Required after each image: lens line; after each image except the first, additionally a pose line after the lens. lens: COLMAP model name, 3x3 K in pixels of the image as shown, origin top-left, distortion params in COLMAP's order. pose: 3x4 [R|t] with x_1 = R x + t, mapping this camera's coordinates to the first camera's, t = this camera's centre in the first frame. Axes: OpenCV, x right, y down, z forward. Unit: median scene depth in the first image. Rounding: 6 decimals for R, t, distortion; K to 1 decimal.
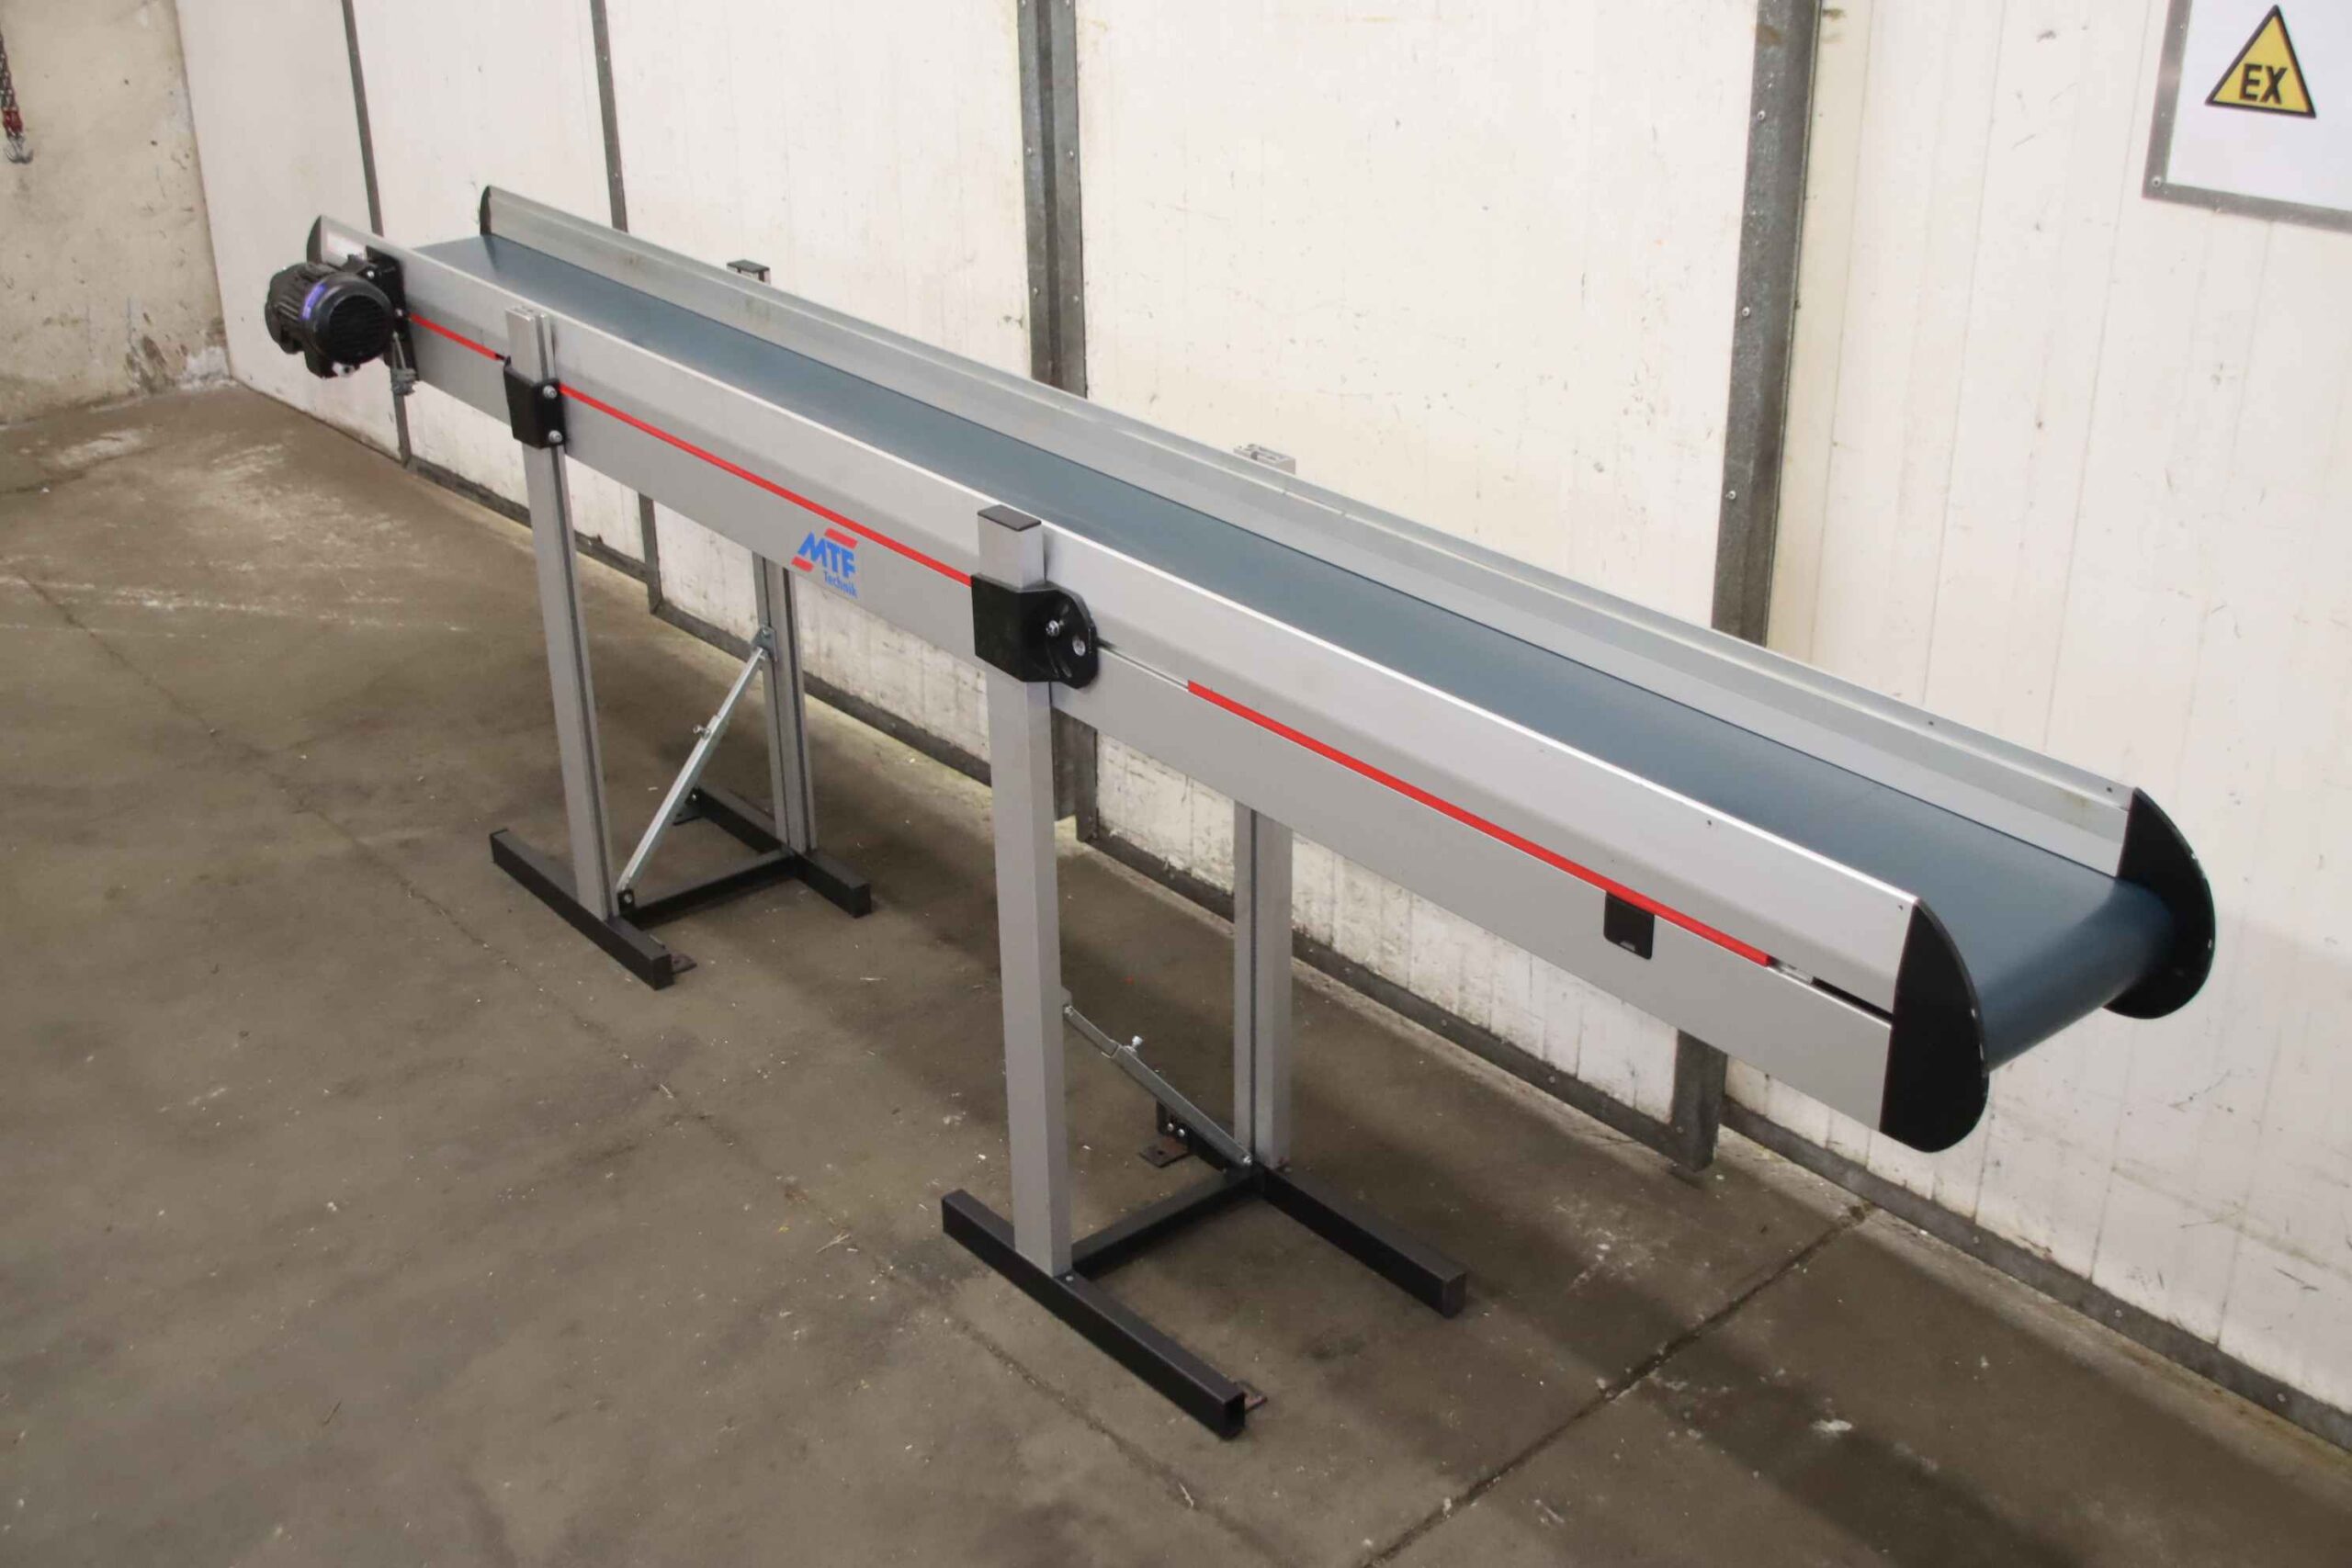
lens RADIAL K [[2664.8, 0, 1193.3], [0, 2664.8, 787.5], [0, 0, 1]] dist [-0.012377, 0.000000]
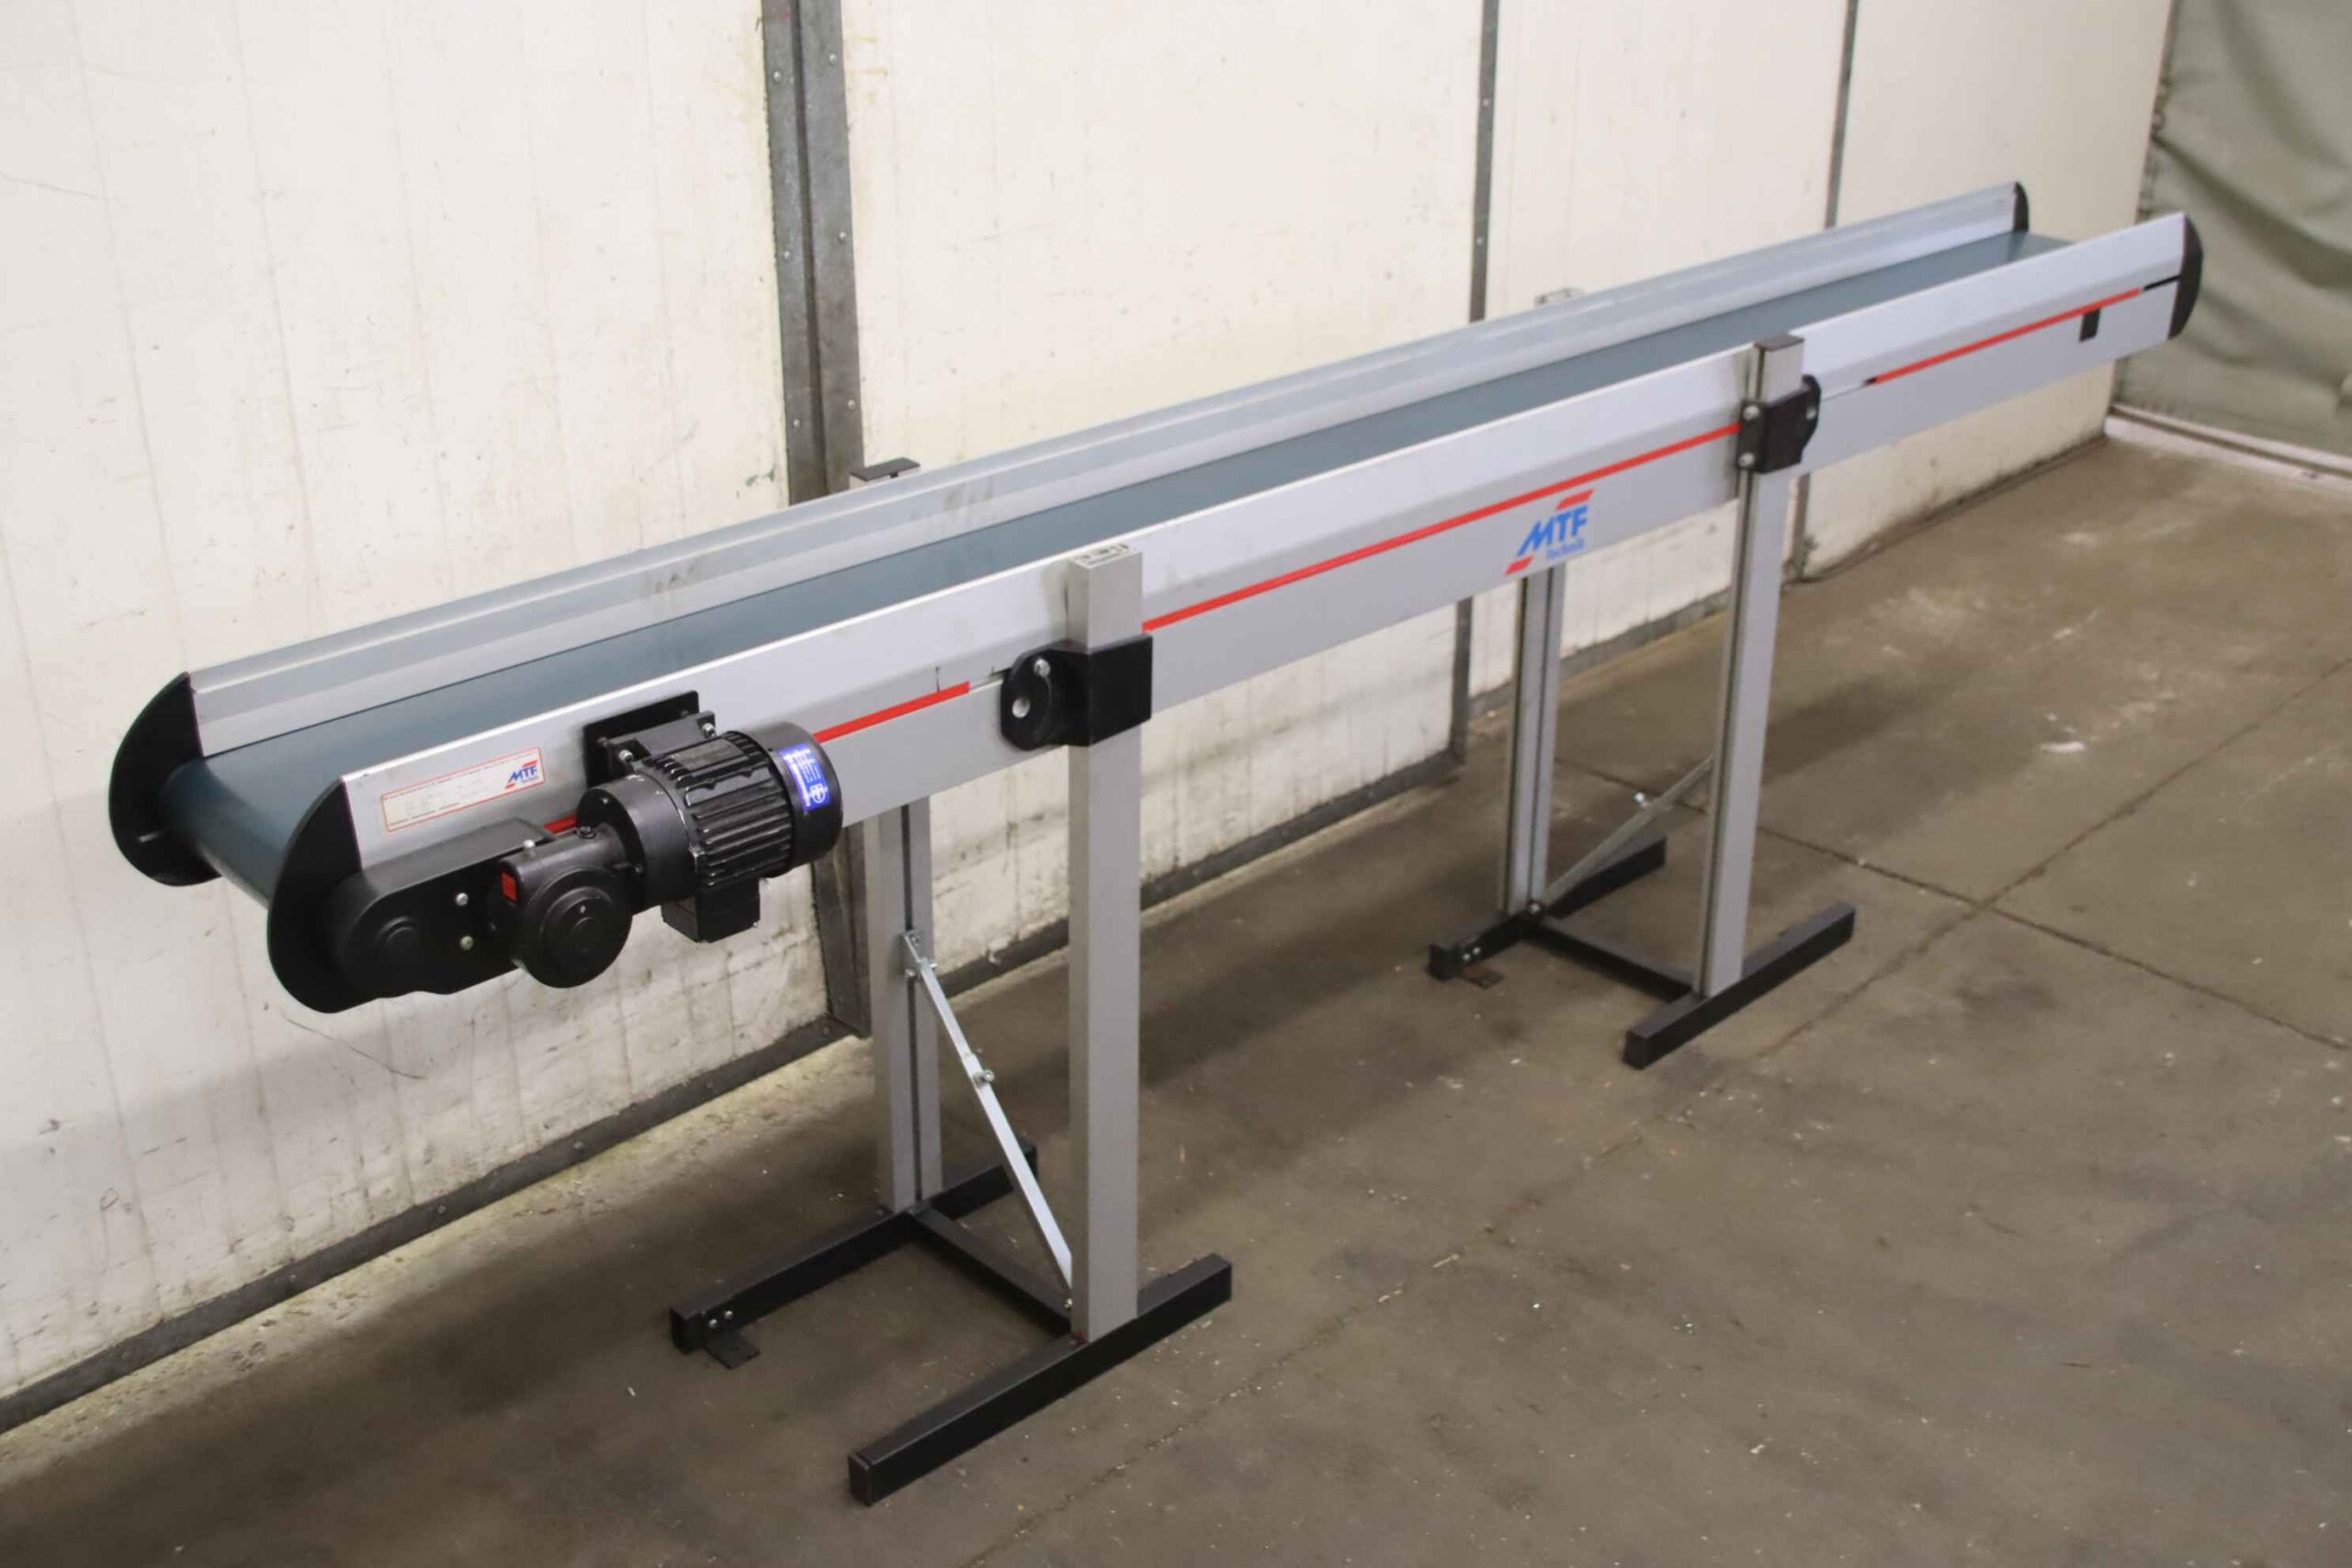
lens RADIAL K [[2664.8, 0, 1191.2], [0, 2664.8, 781.1], [0, 0, 1]] dist [-0.012377, 0.000000]
pose [[-0.109977, -0.400390, 0.909721, -0.911062], [0.405914, 0.817375, 0.408817, -0.404056], [-0.907270, 0.414229, 0.072632, 0.926077]]
